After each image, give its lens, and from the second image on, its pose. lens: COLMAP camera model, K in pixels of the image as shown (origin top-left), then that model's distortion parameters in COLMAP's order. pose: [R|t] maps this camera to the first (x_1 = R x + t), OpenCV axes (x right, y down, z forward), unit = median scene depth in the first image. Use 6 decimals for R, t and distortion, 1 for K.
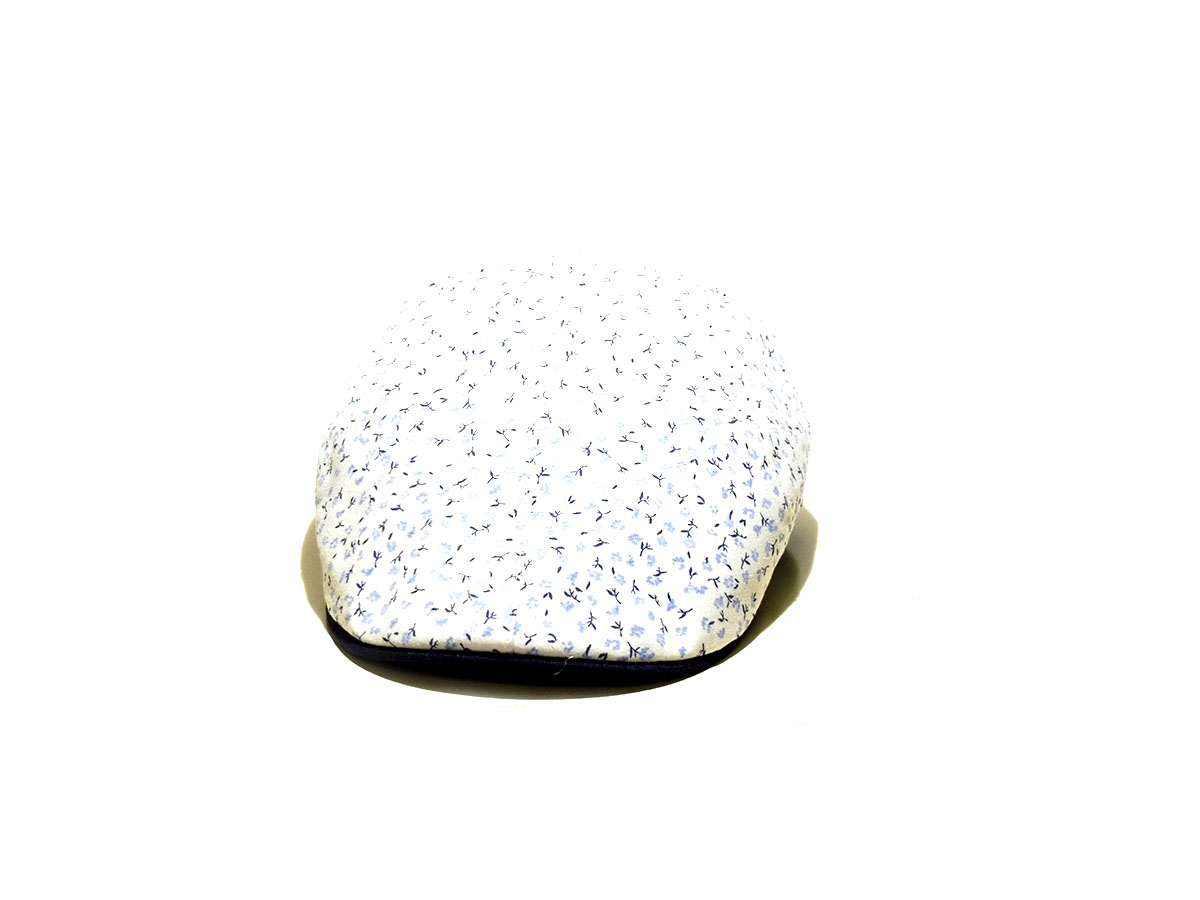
lens RADIAL K [[2236.3, 0, 600.0], [0, 2236.3, 450.0], [0, 0, 1]] dist [0.215573, -0.125277]
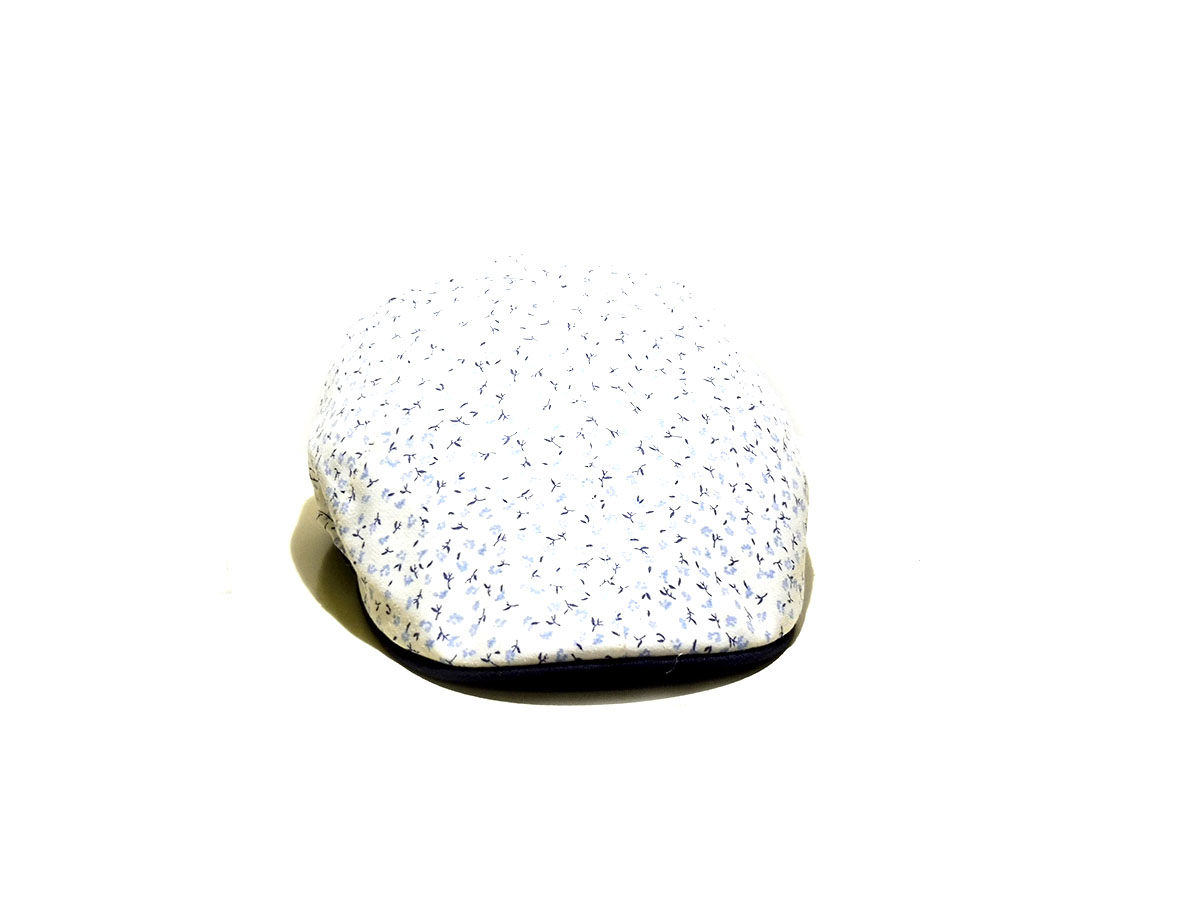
lens RADIAL K [[2236.3, 0, 600.0], [0, 2236.3, 450.0], [0, 0, 1]] dist [0.215573, -0.125277]
pose [[0.955706, -0.098352, 0.277403, -0.306039], [0.097180, 0.995104, 0.018006, -0.019657], [-0.277816, 0.009750, 0.960585, 0.040878]]
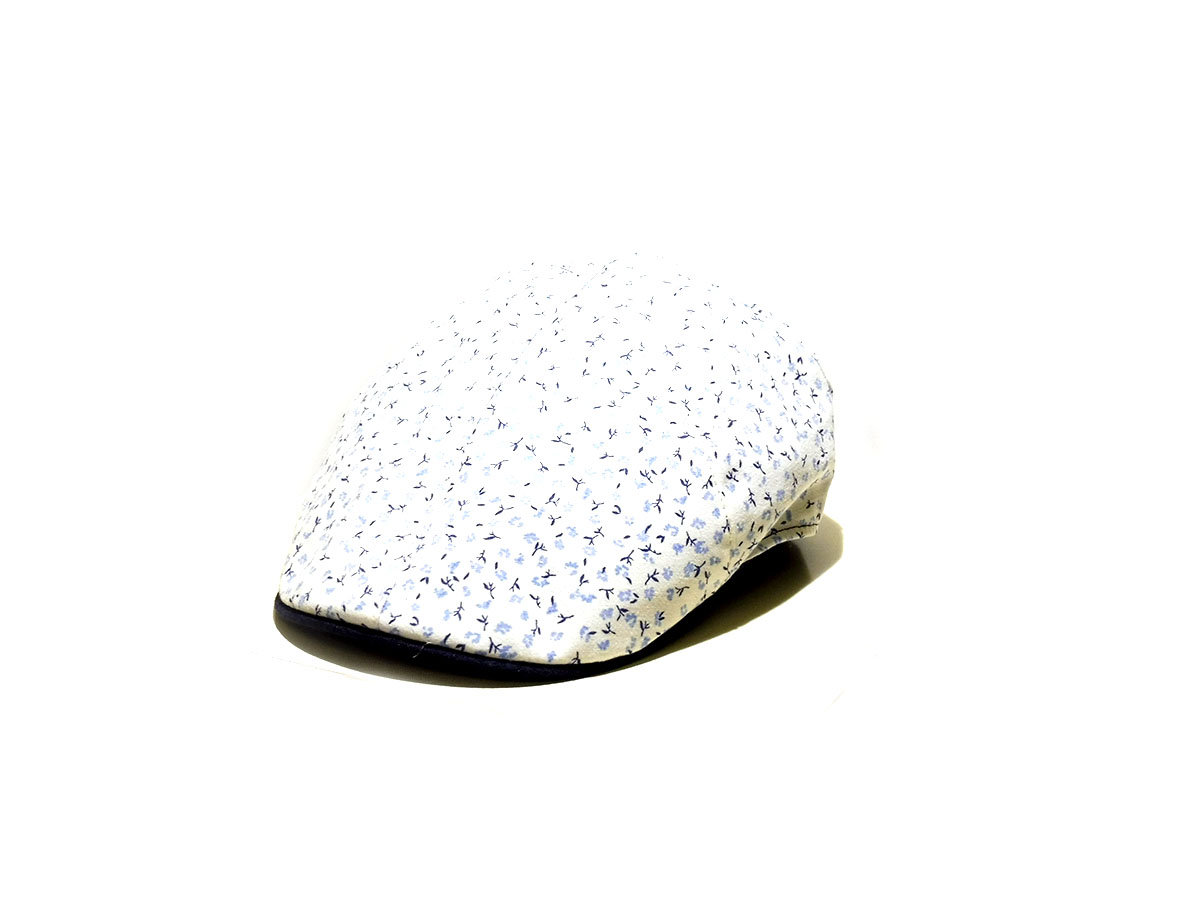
lens RADIAL K [[2236.3, 0, 600.0], [0, 2236.3, 450.0], [0, 0, 1]] dist [0.215573, -0.125277]
pose [[0.922029, 0.121976, -0.367403, 0.404969], [-0.123652, 0.992142, 0.019070, -0.022058], [0.366842, 0.027847, 0.929866, 0.079927]]
